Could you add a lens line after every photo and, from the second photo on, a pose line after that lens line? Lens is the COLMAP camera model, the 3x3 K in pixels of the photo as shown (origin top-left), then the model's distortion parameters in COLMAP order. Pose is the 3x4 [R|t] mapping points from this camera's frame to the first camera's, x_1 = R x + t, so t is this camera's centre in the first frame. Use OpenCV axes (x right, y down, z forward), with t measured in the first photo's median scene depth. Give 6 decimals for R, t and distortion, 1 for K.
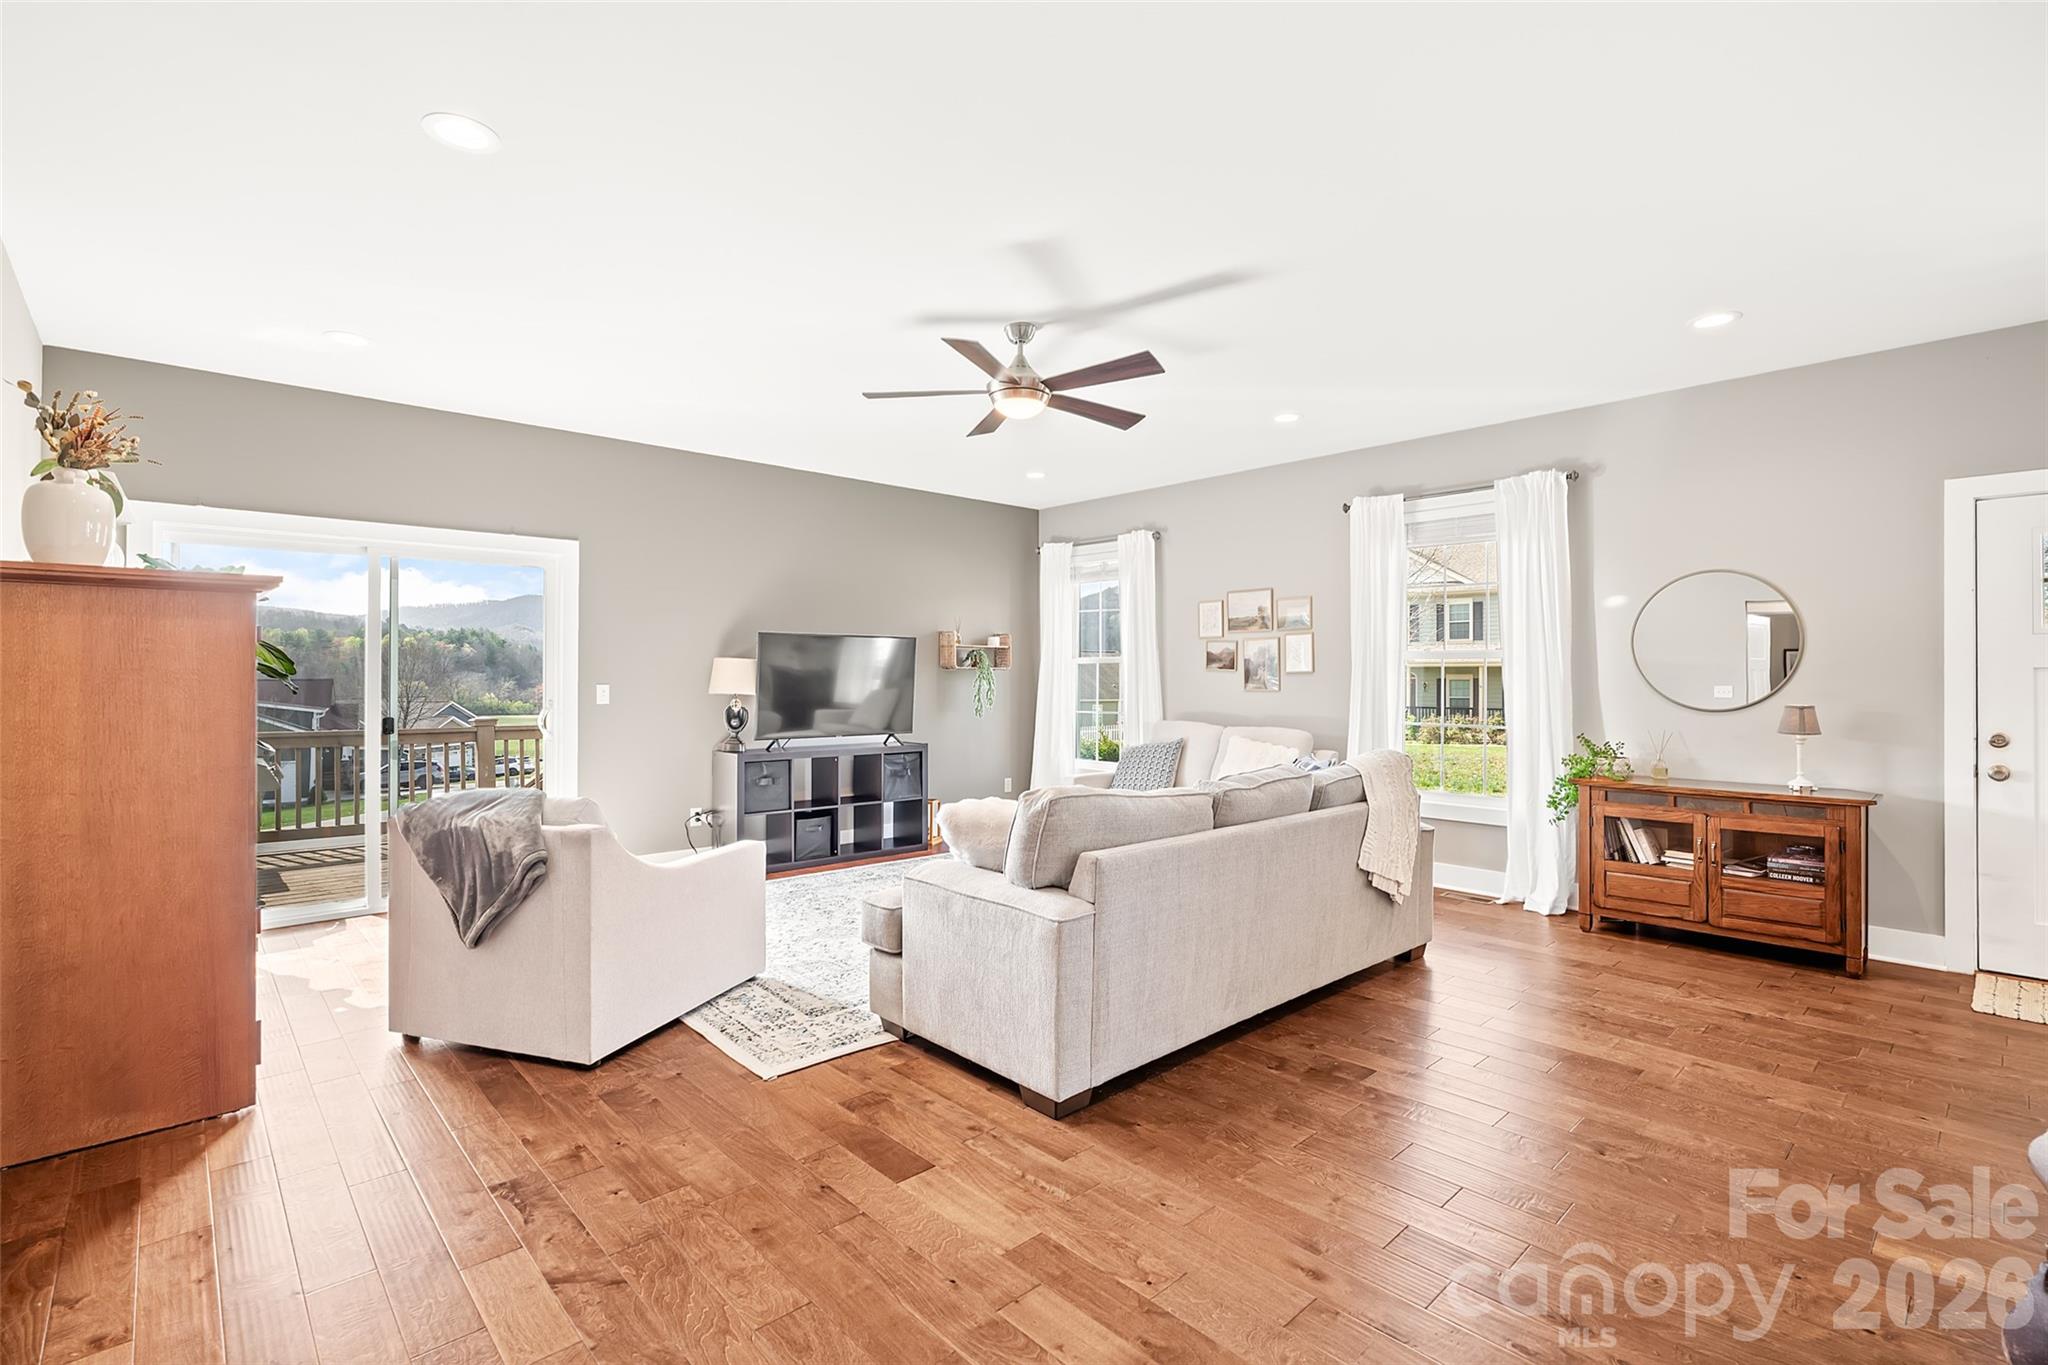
lens RADIAL K [[928.7, 0, 1039.0], [0, 928.7, 669.4], [0, 0, 1]] dist [0.006930, 0.001174]
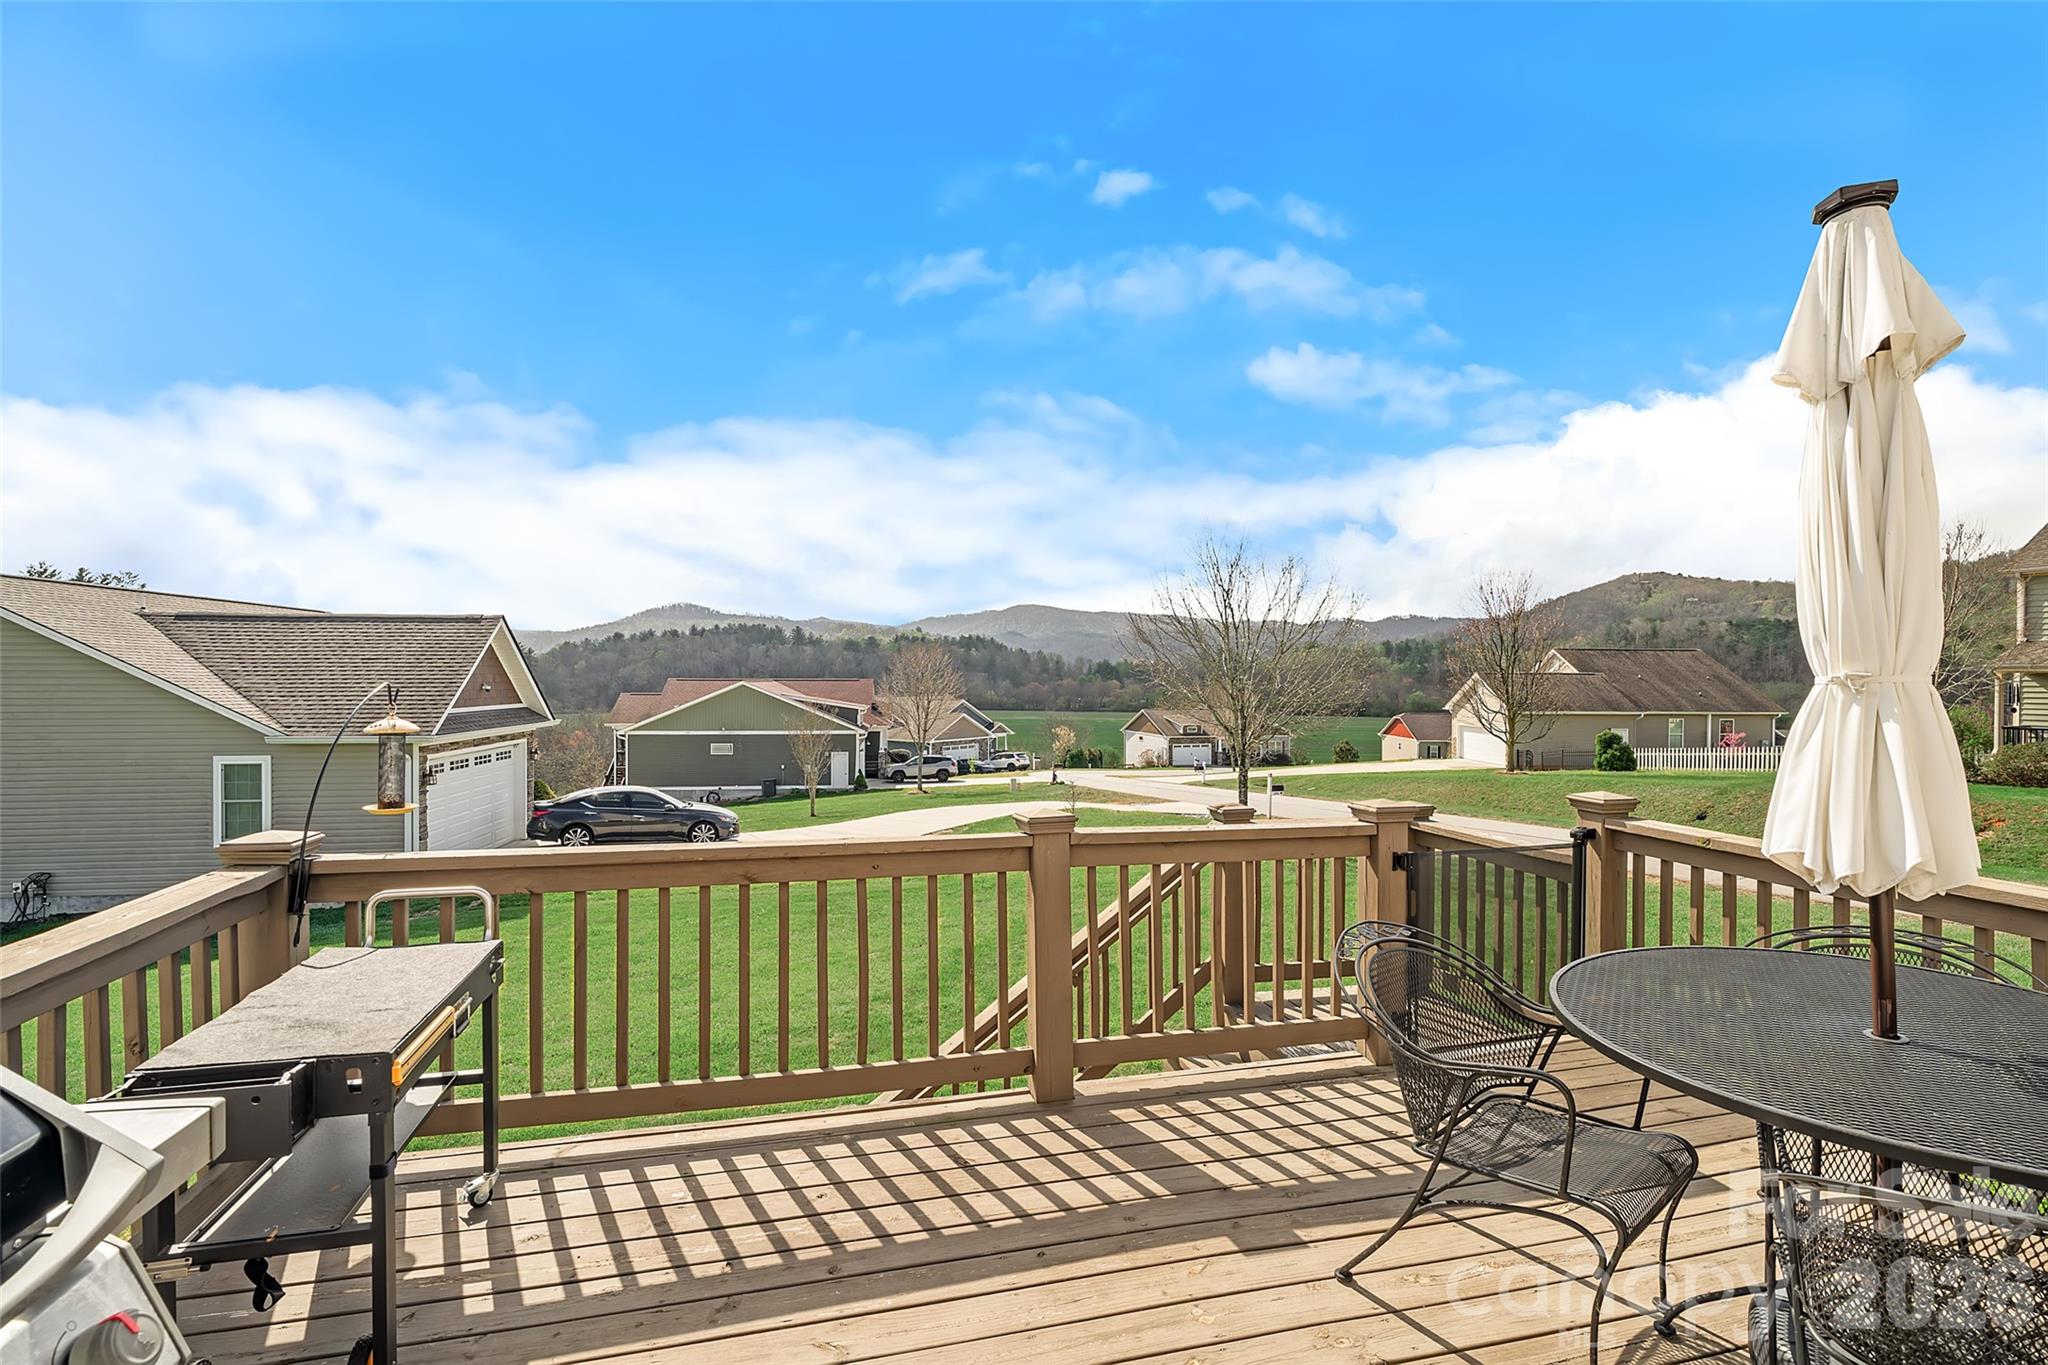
lens RADIAL K [[928.7, 0, 1024.1], [0, 928.7, 678.4], [0, 0, 1]] dist [0.006930, 0.001174]
pose [[0.879846, 0.014167, -0.475047, -0.419181], [-0.011187, 0.999896, 0.009100, -0.017011], [0.475127, -0.002692, 0.879913, 0.632745]]
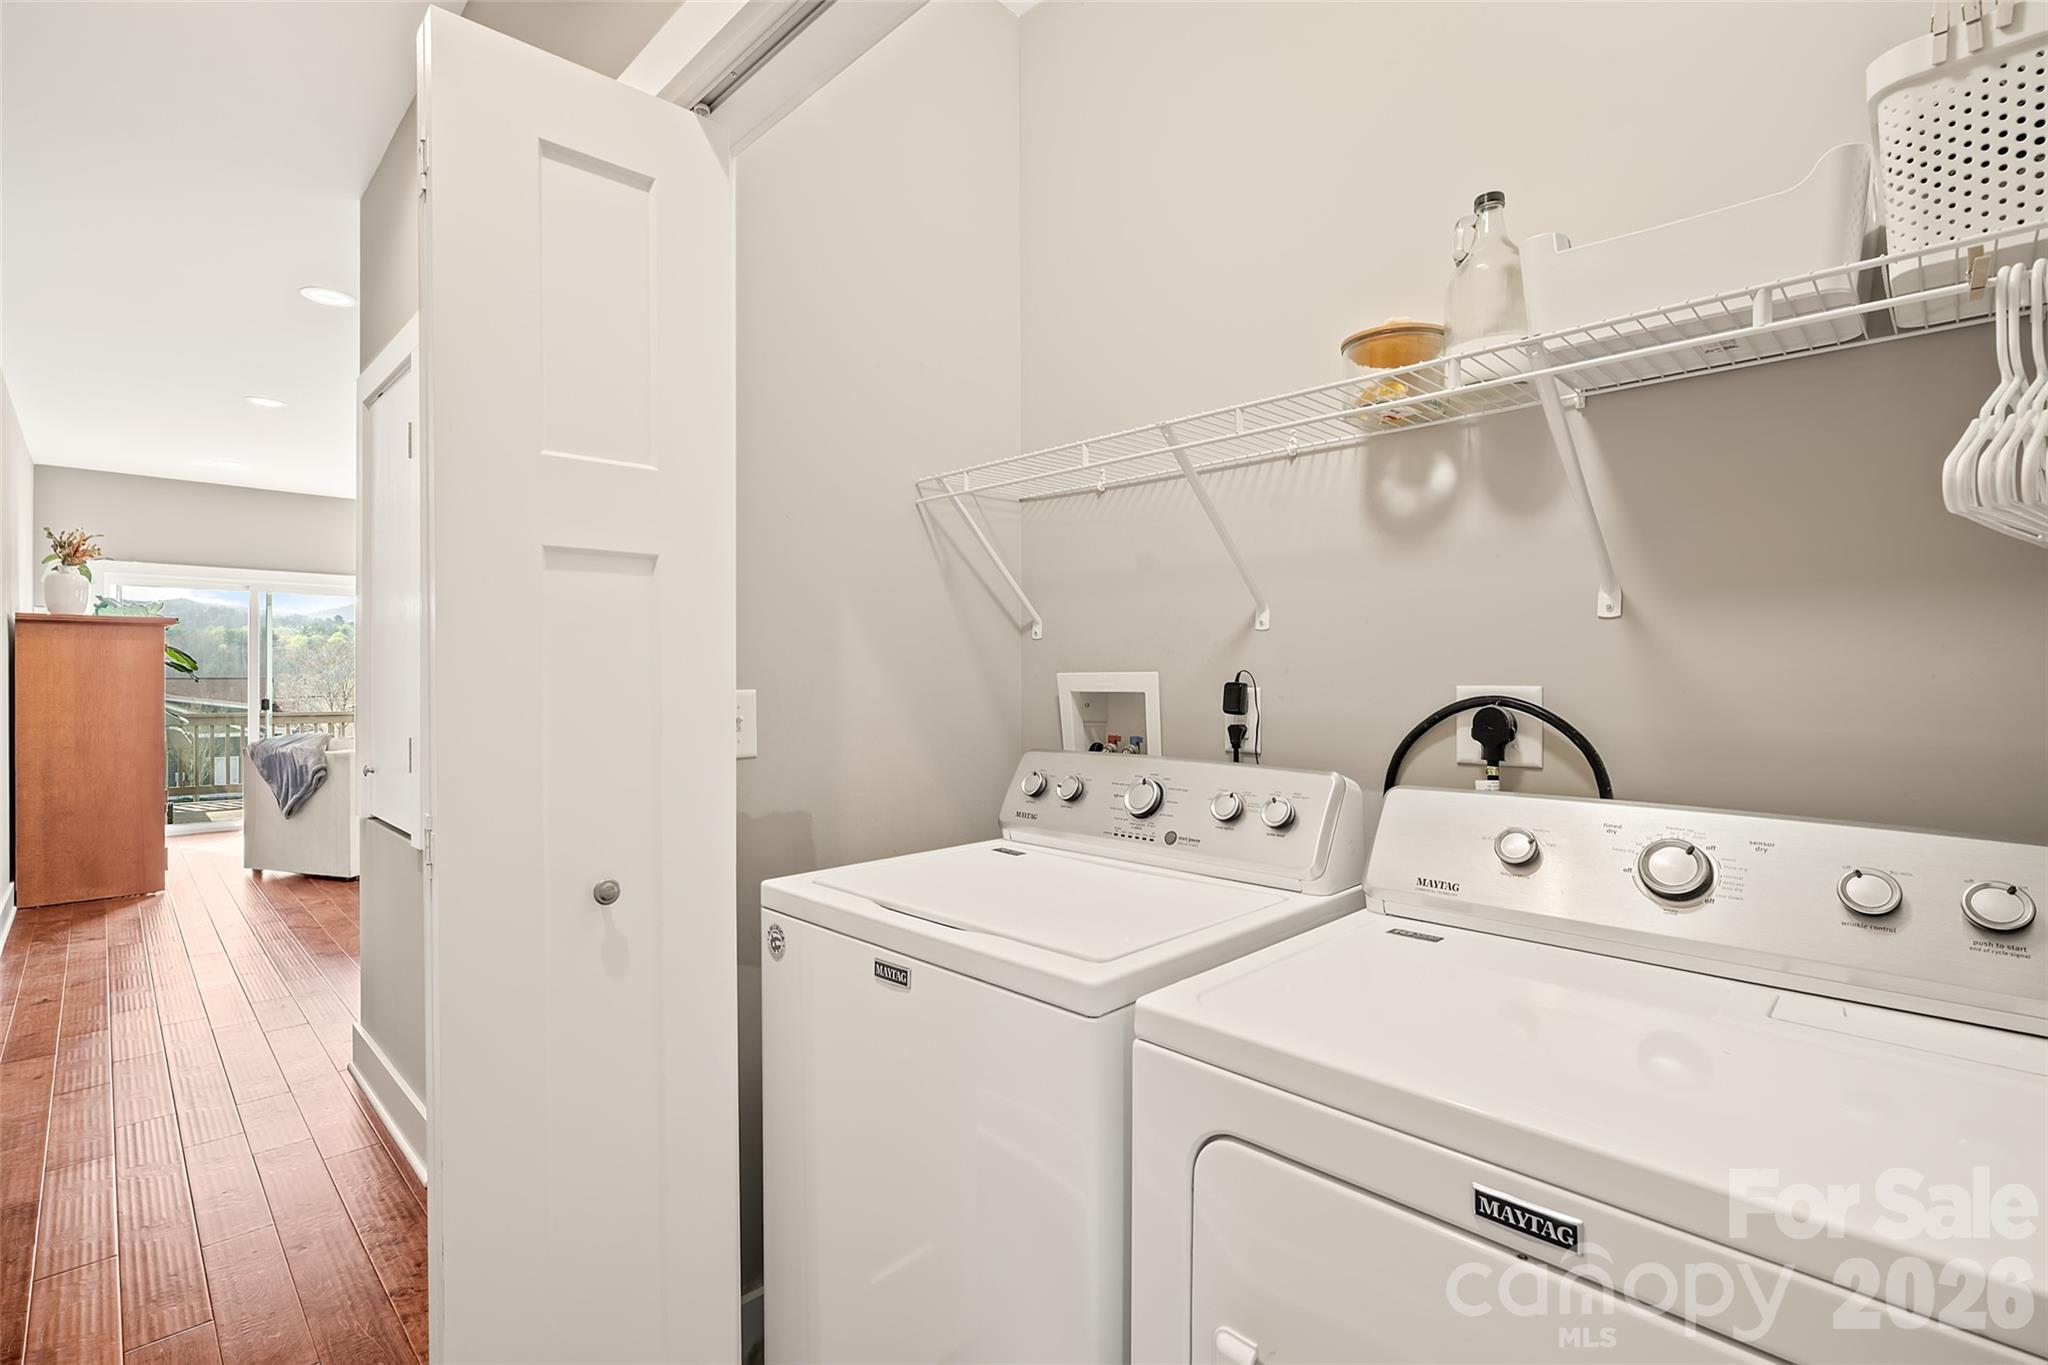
lens RADIAL K [[928.7, 0, 1029.1], [0, 928.7, 673.2], [0, 0, 1]] dist [0.006930, 0.001174]
pose [[0.999535, 0.000742, 0.030492, 0.814811], [-0.000870, 0.999991, 0.004175, 0.004629], [-0.030489, -0.004200, 0.999526, -0.903778]]
